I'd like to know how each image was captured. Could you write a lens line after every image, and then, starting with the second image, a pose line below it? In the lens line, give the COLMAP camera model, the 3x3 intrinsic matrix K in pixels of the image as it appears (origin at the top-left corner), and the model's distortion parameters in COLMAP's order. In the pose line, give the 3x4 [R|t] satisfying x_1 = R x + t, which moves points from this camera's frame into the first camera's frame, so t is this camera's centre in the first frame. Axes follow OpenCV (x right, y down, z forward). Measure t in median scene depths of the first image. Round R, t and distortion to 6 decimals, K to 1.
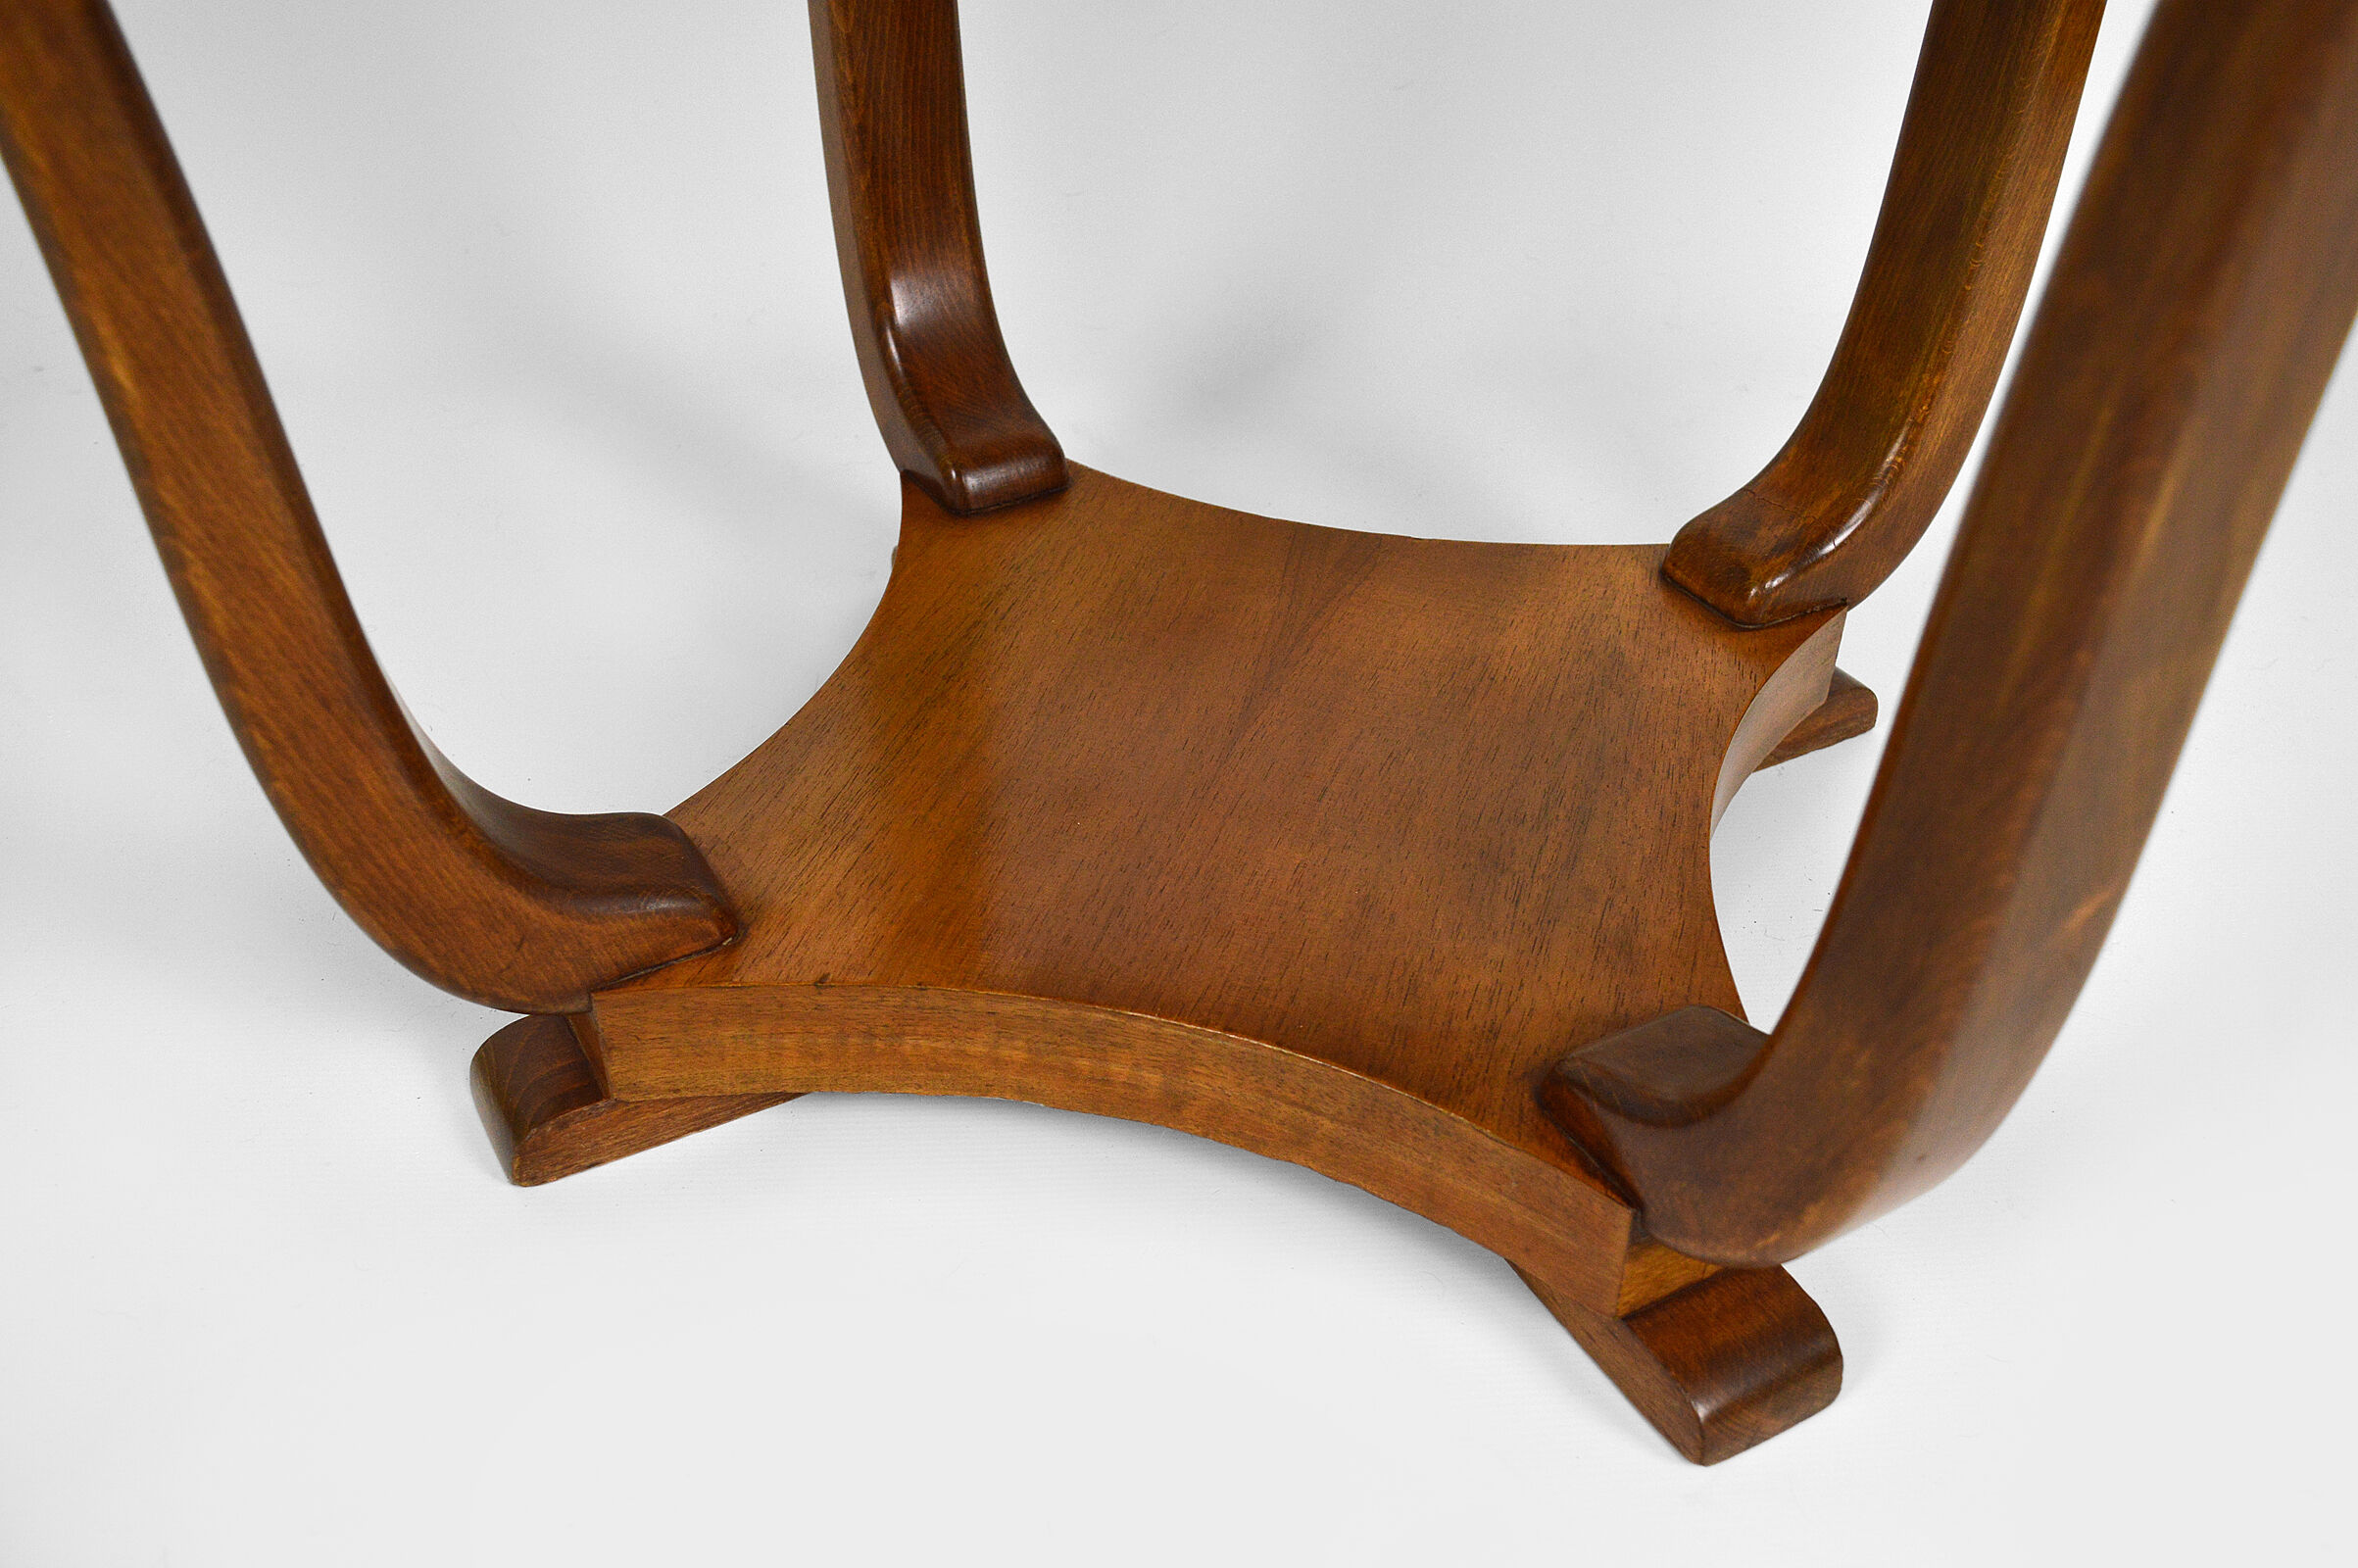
lens RADIAL K [[2165.2, 0, 1178.3], [0, 2165.2, 792.0], [0, 0, 1]] dist [-0.083426, 0.000000]
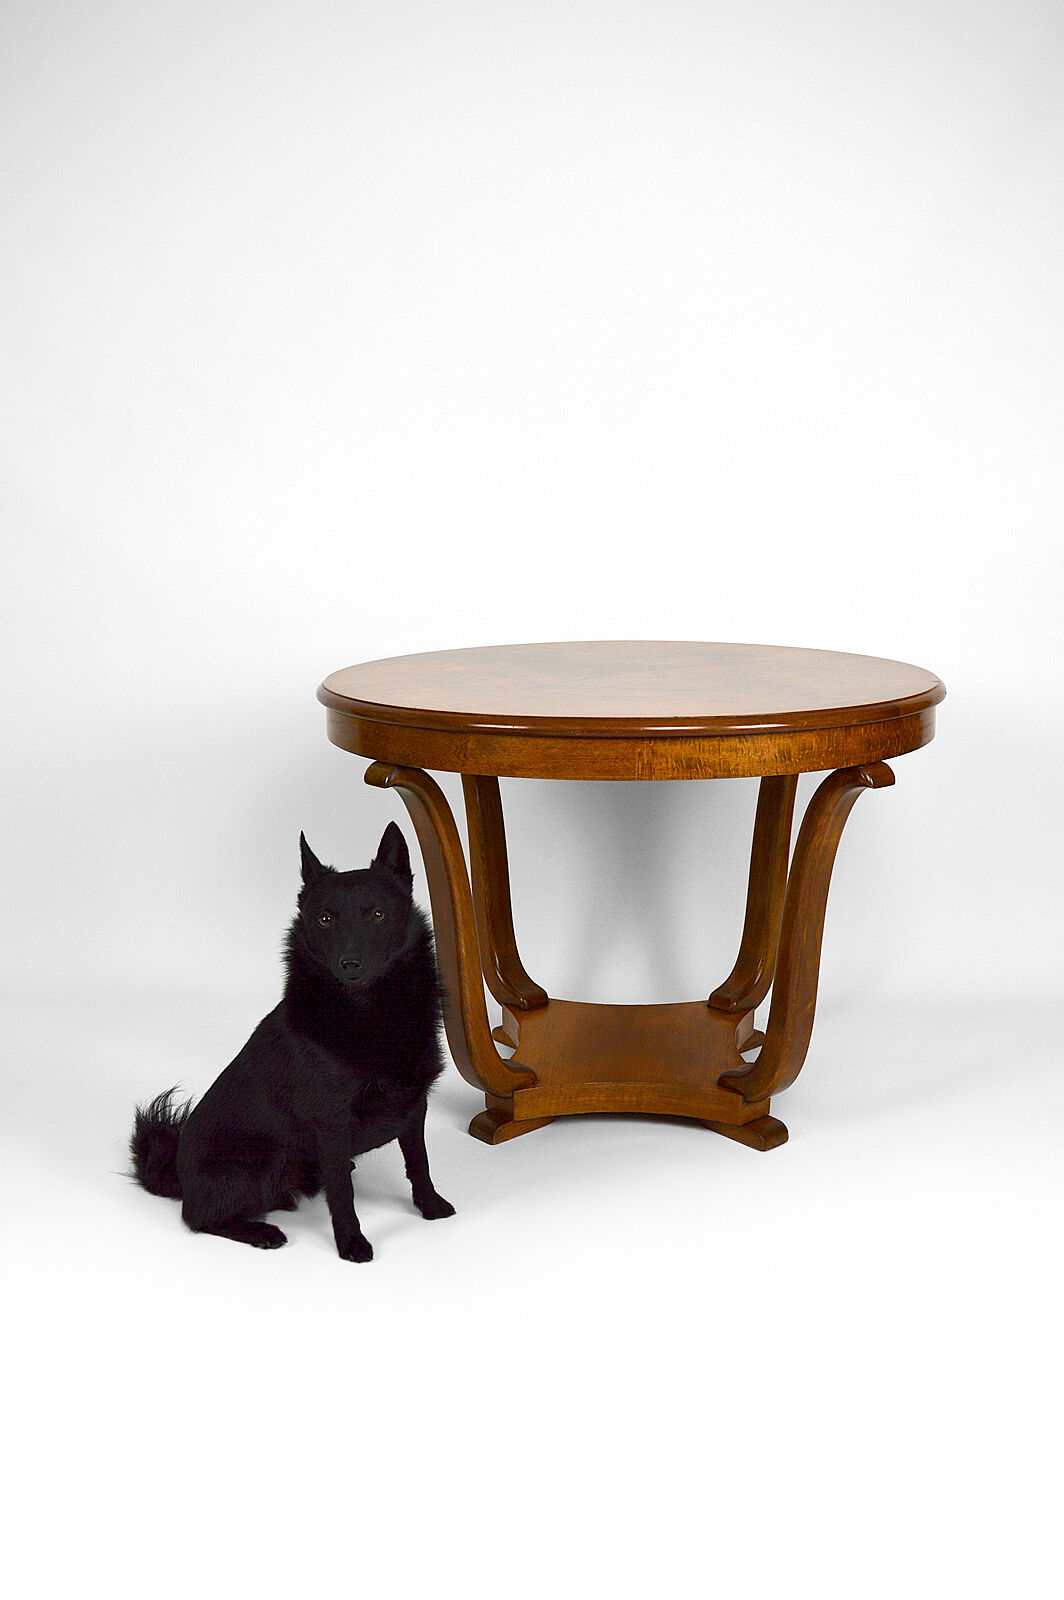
lens RADIAL K [[1469.2, 0, 520.2], [0, 1469.2, 799.0], [0, 0, 1]] dist [-0.083426, 0.000000]
pose [[0.977953, -0.056352, 0.201078, -0.808549], [0.129973, 0.917915, -0.374885, 0.658016], [-0.163447, 0.392755, 0.905002, -1.954161]]
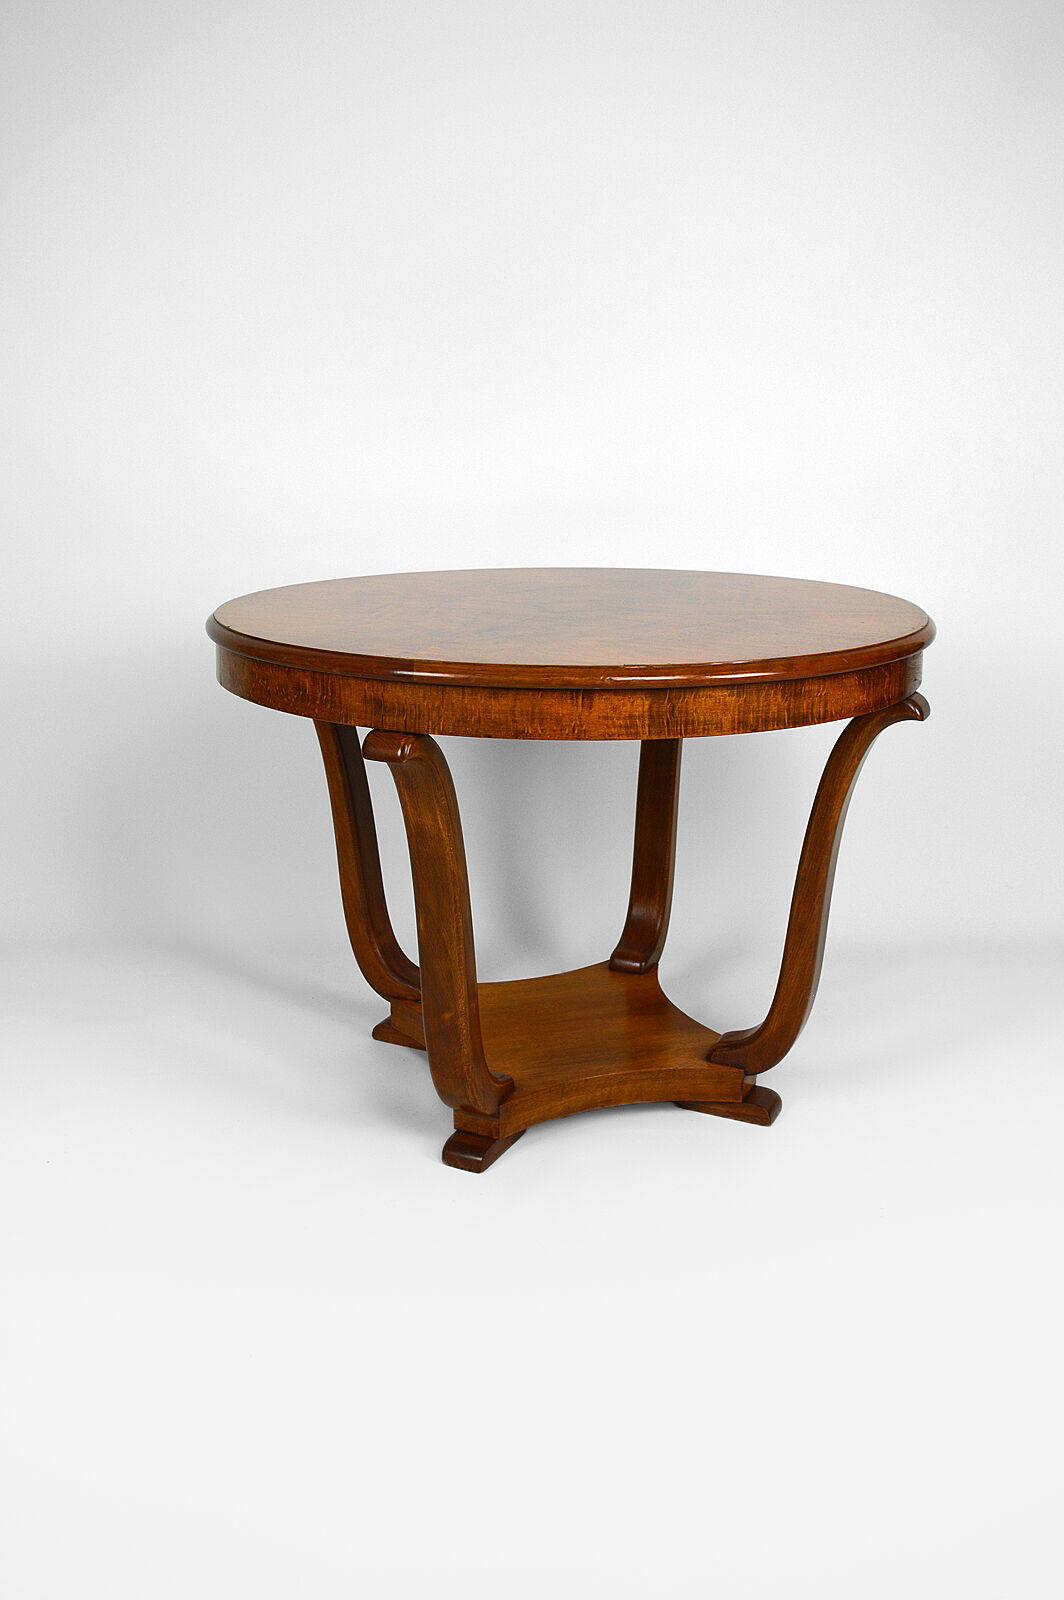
lens RADIAL K [[1469.2, 0, 535.0], [0, 1469.2, 806.7], [0, 0, 1]] dist [-0.083426, 0.000000]
pose [[0.581613, 0.216821, -0.784037, 2.152046], [-0.463013, 0.880702, -0.099918, -0.088506], [0.668839, 0.421133, 0.612619, -0.829826]]
